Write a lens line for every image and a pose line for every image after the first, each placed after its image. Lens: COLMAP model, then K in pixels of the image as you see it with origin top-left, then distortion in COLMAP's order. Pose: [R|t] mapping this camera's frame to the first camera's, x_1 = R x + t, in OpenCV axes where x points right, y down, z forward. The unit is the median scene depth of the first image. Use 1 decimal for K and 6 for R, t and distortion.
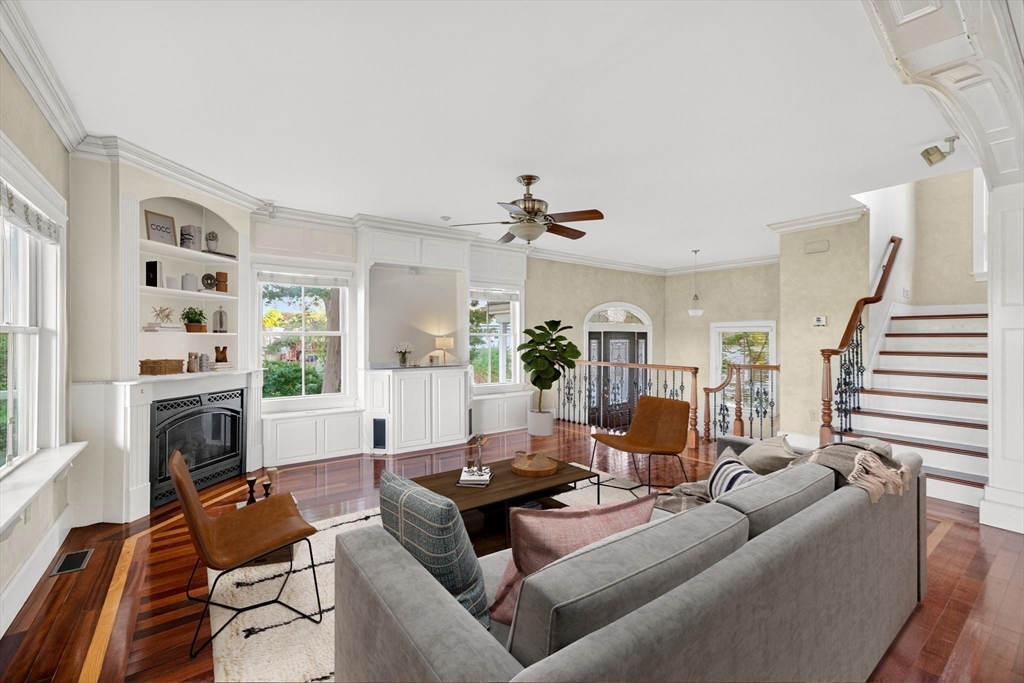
lens RADIAL K [[432.9, 0, 508.6], [0, 432.9, 337.2], [0, 0, 1]] dist [-0.032565, 0.031425]
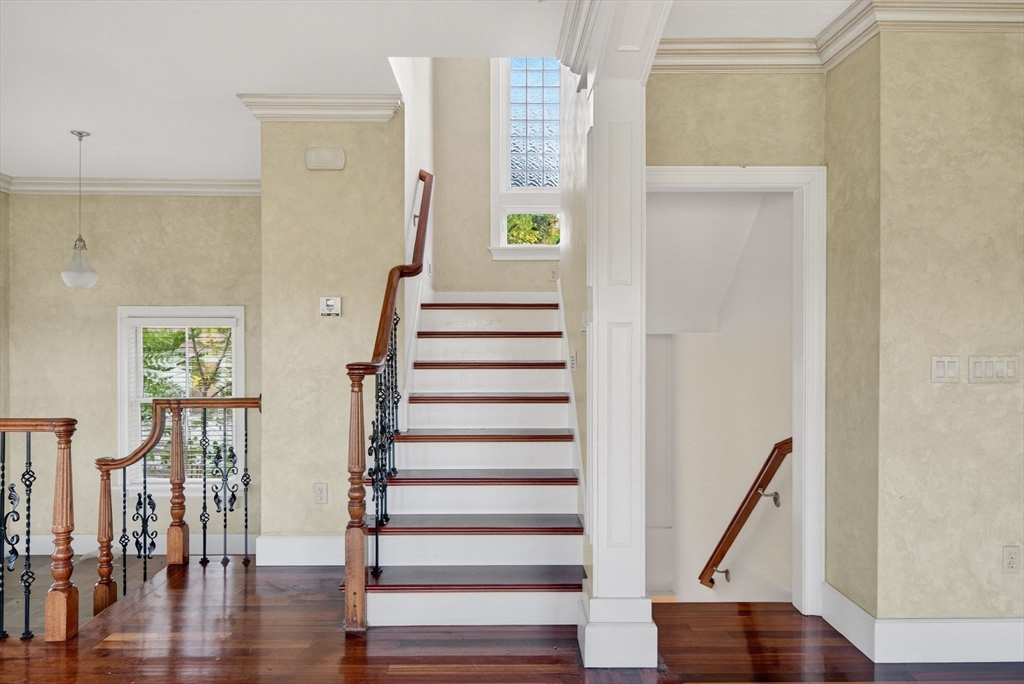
lens RADIAL K [[812.3, 0, 511.7], [0, 812.3, 338.0], [0, 0, 1]] dist [0.007622, 0.007087]
pose [[0.634662, 0.000013, 0.772790, 0.102647], [-0.000375, 1.000000, 0.000291, -0.000113], [-0.772790, -0.000475, 0.634662, 0.196666]]
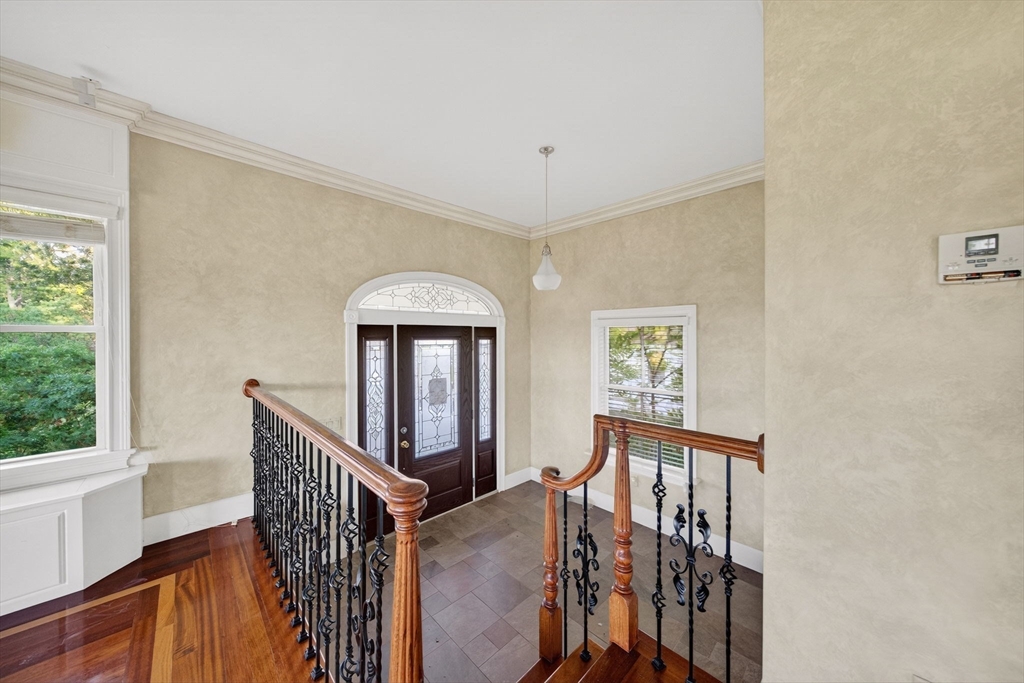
lens RADIAL K [[432.9, 0, 508.6], [0, 432.9, 337.2], [0, 0, 1]] dist [-0.032565, 0.031425]
pose [[0.981722, -0.001655, 0.190314, 0.370476], [0.001064, 0.999994, 0.003209, -0.000035], [-0.190318, -0.002948, 0.981718, 0.665799]]
